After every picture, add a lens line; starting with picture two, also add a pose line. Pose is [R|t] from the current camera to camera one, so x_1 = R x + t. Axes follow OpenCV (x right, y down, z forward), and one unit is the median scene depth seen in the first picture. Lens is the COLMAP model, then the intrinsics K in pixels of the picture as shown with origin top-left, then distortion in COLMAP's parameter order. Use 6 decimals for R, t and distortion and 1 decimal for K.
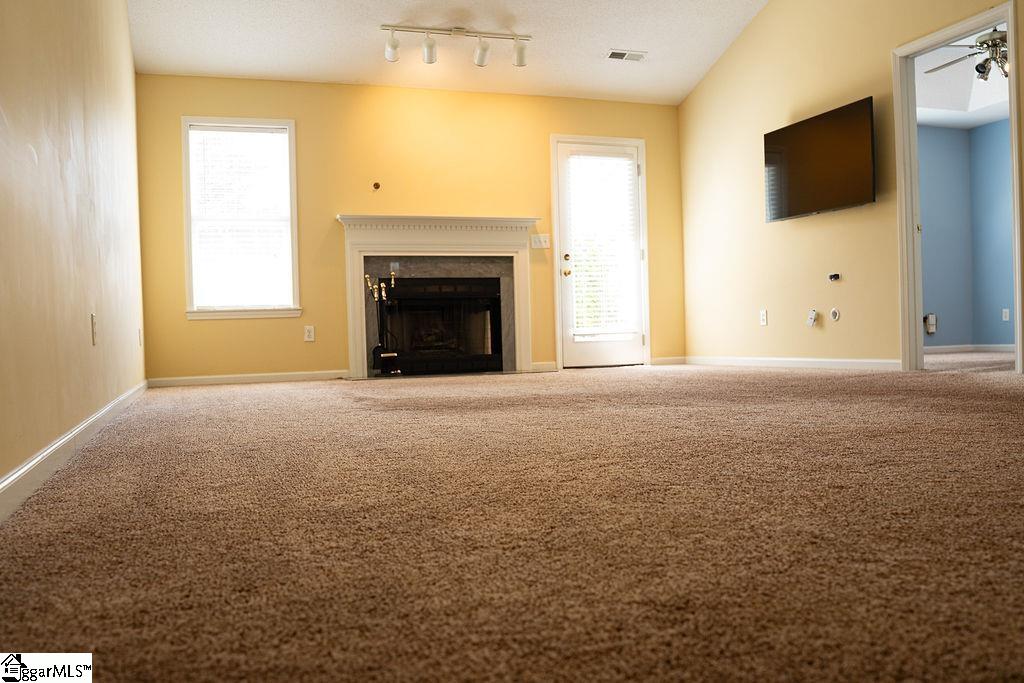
lens RADIAL K [[889.9, 0, 511.4], [0, 889.9, 351.6], [0, 0, 1]] dist [-0.102877, 0.081209]
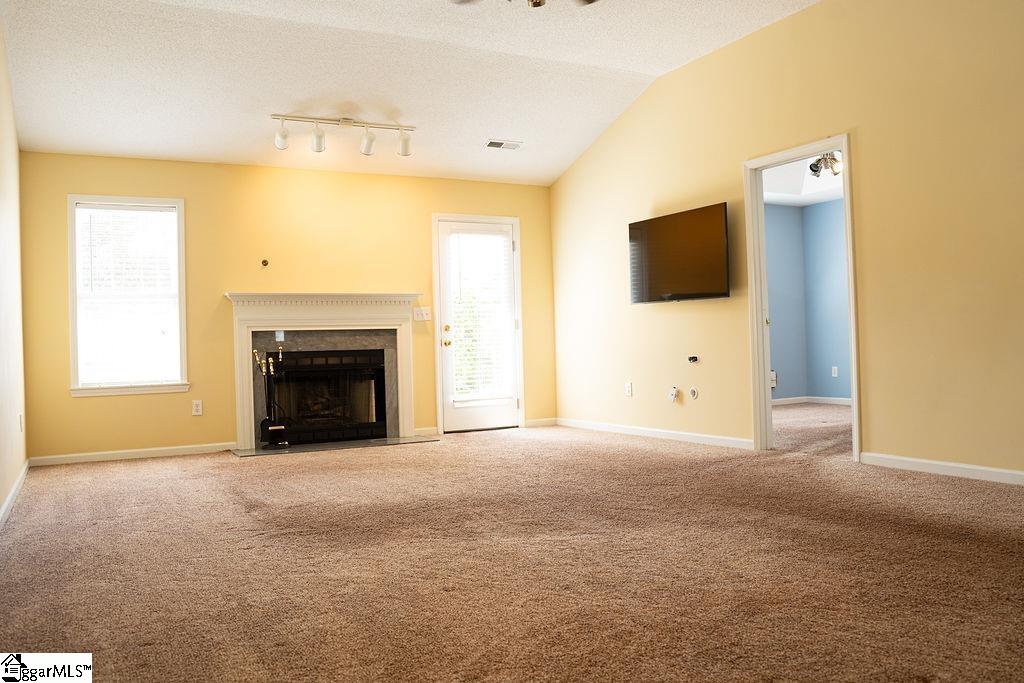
lens RADIAL K [[822.4, 0, 514.5], [0, 822.4, 332.2], [0, 0, 1]] dist [-0.087937, 0.040650]
pose [[0.988299, 0.001741, 0.152516, -0.008895], [0.004337, 0.999210, -0.039511, -0.067932], [-0.152465, 0.039710, 0.987511, 0.014979]]
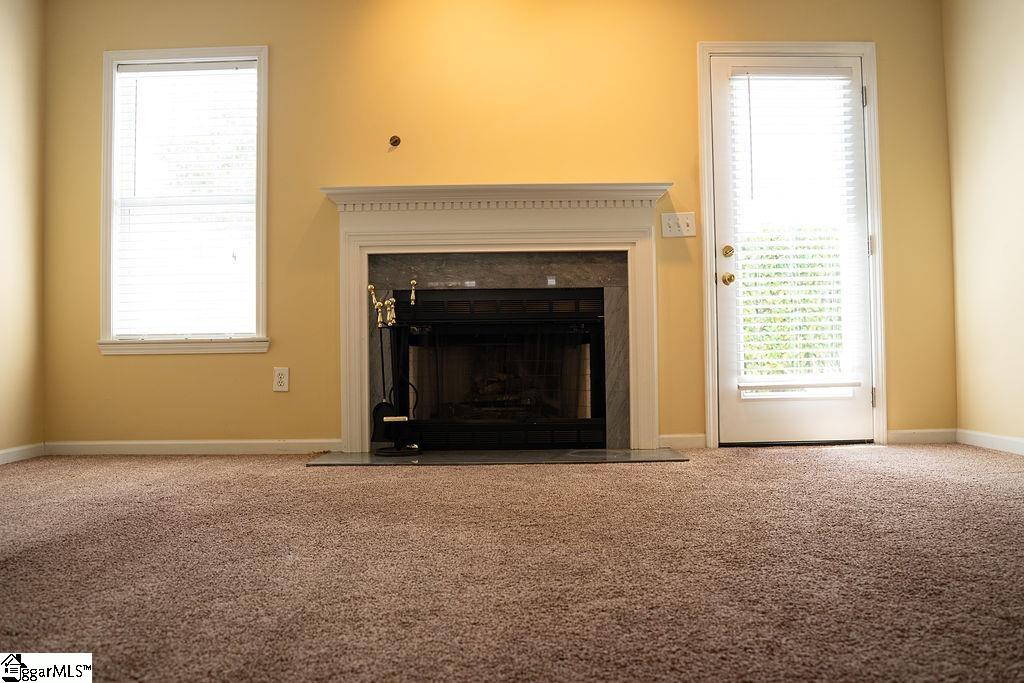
lens RADIAL K [[822.4, 0, 524.9], [0, 822.4, 328.8], [0, 0, 1]] dist [-0.087937, 0.040650]
pose [[0.943384, 0.003924, -0.331679, 0.124493], [-0.019044, 0.998921, -0.042348, -0.034298], [0.331155, 0.046267, 0.942441, 0.503798]]
